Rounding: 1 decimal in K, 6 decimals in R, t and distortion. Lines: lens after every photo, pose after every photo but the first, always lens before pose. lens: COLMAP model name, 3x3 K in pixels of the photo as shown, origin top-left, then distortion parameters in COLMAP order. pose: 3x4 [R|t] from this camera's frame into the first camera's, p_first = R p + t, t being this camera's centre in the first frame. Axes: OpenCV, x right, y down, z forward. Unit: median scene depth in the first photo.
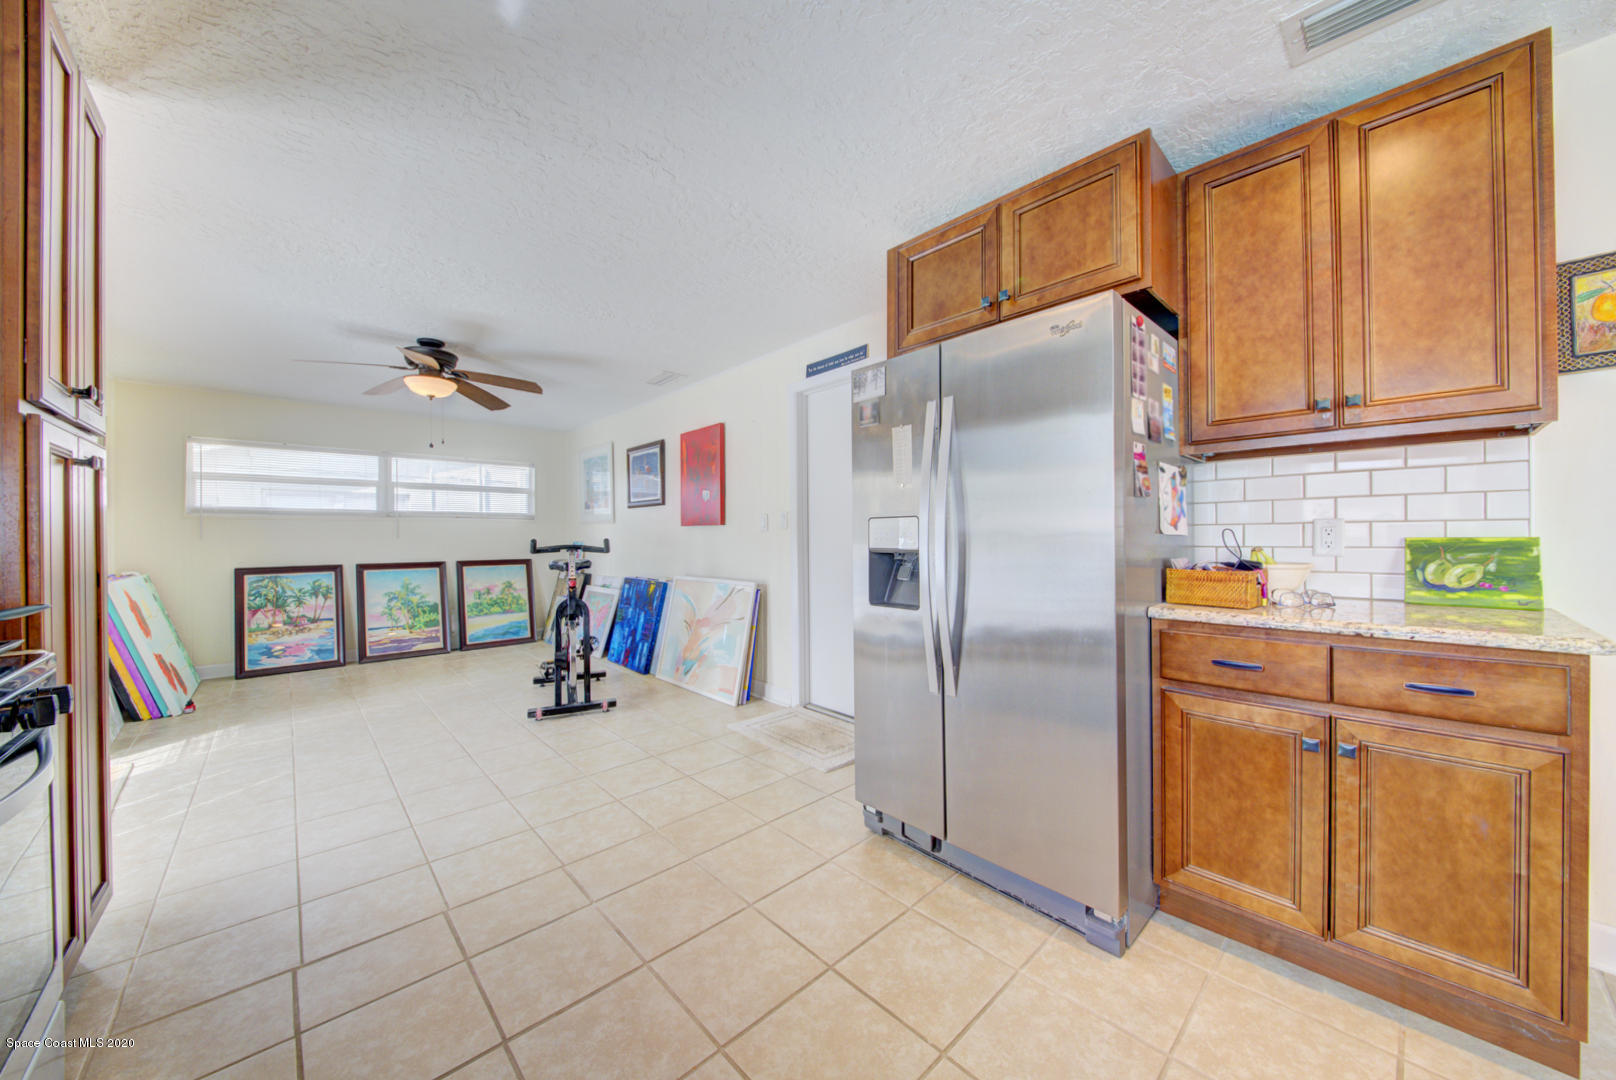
lens RADIAL K [[565.6, 0, 808.0], [0, 565.6, 540.0], [0, 0, 1]] dist [0.022684, -0.014388]
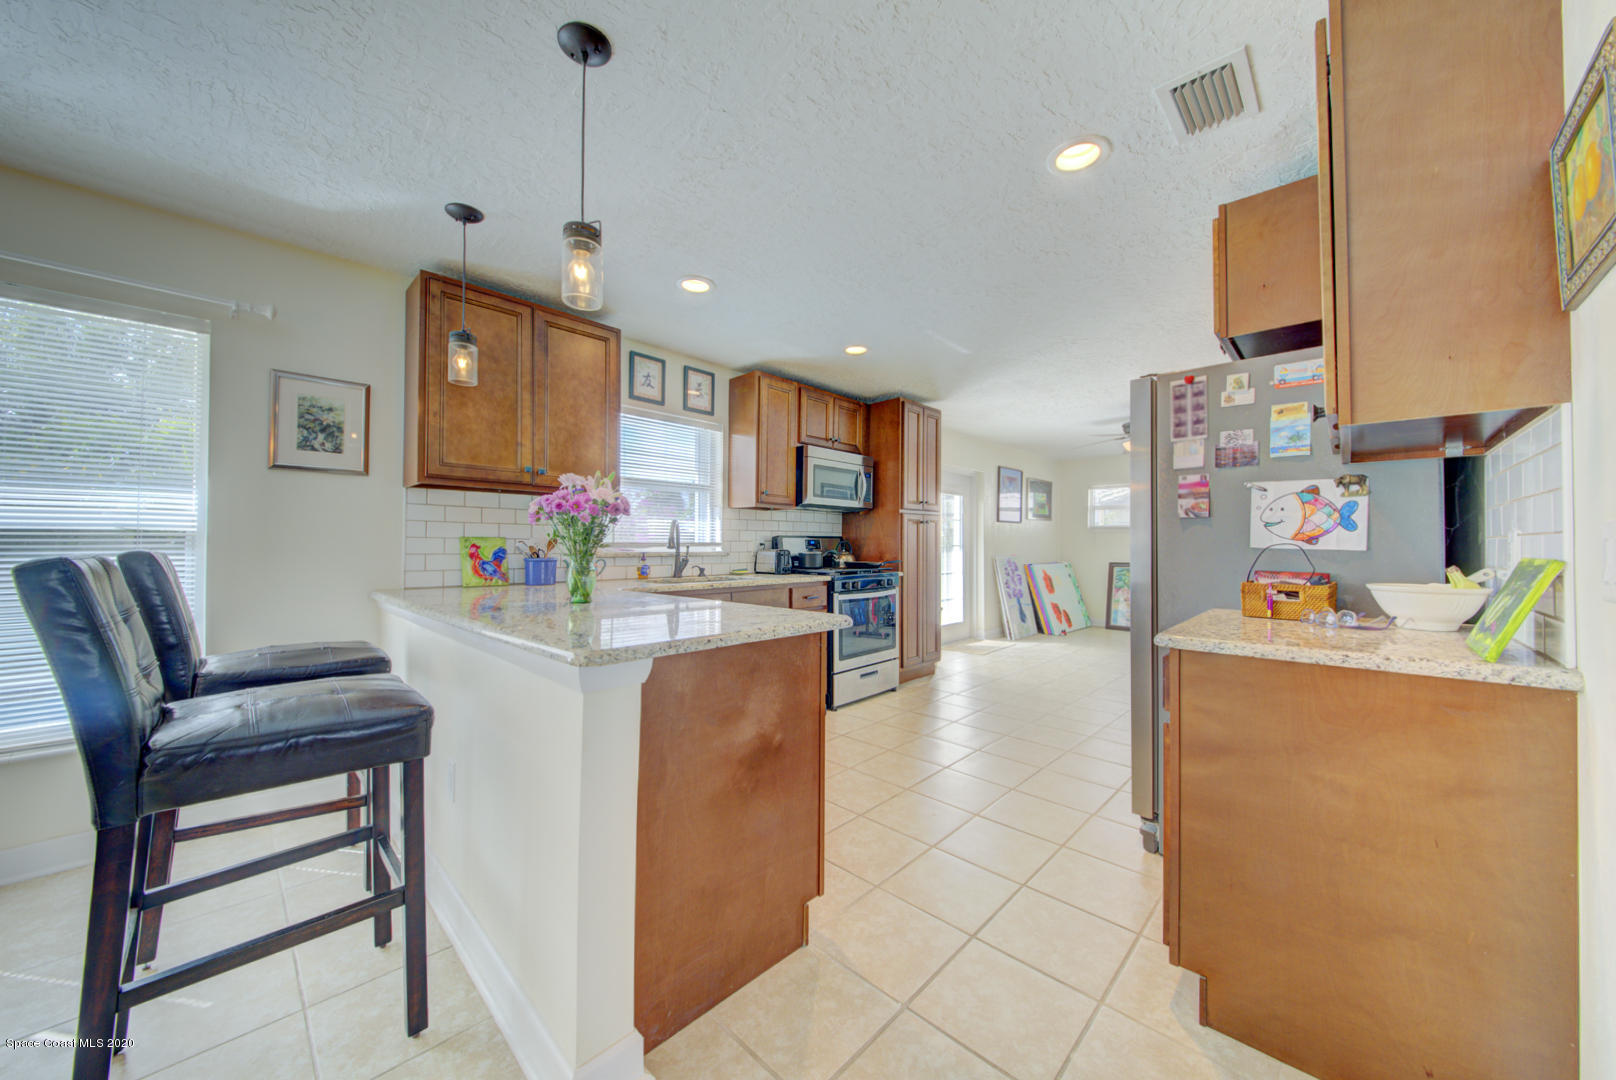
lens RADIAL K [[562.8, 0, 802.4], [0, 562.8, 537.7], [0, 0, 1]] dist [0.030897, -0.019074]
pose [[0.045106, -0.004103, -0.998974, 0.601501], [-0.010298, 0.999937, -0.004572, -0.005950], [0.998929, 0.010494, 0.045061, 0.032129]]
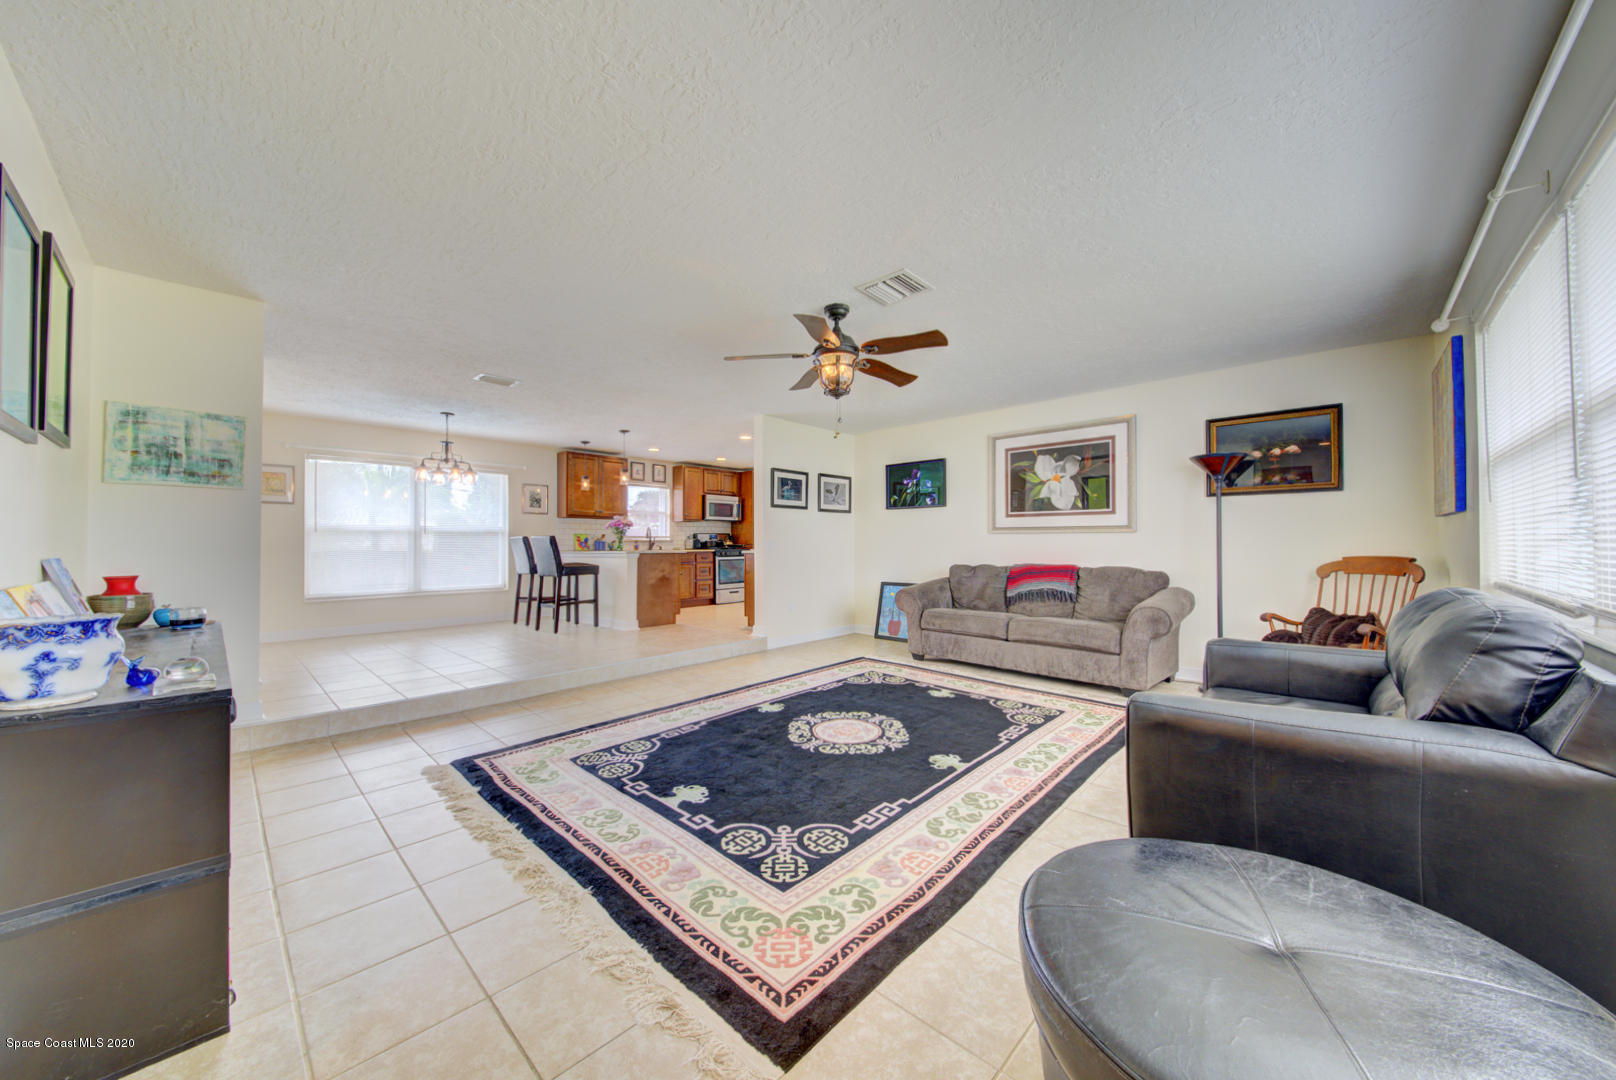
lens RADIAL K [[563.7, 0, 807.9], [0, 563.7, 533.5], [0, 0, 1]] dist [0.040787, -0.014228]
pose [[0.070724, -0.014057, -0.997397, 1.773916], [-0.002289, 0.999896, -0.014254, 0.016622], [0.997493, 0.003291, 0.070684, 0.294566]]
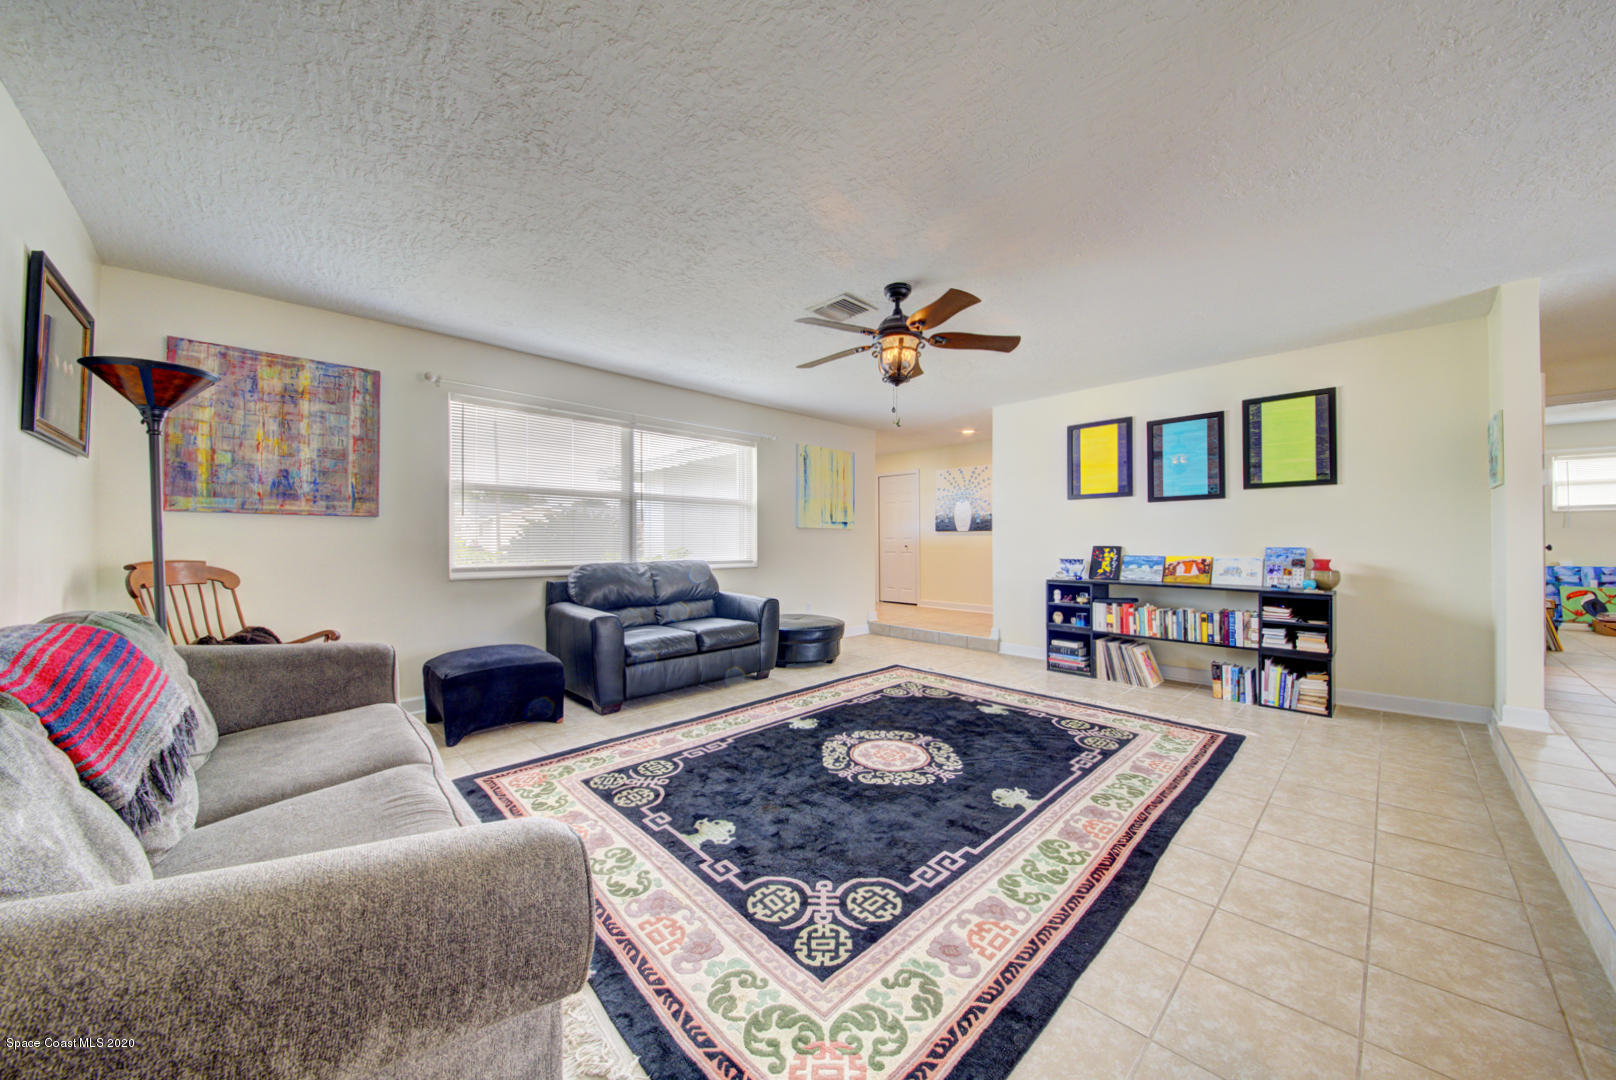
lens RADIAL K [[554.9, 0, 808.0], [0, 554.9, 540.0], [0, 0, 1]] dist [0.020877, -0.008112]
pose [[-0.027885, 0.007895, 0.999580, 0.426022], [0.003529, 0.999963, -0.007799, 0.021999], [-0.999605, 0.003310, -0.027911, 0.504827]]
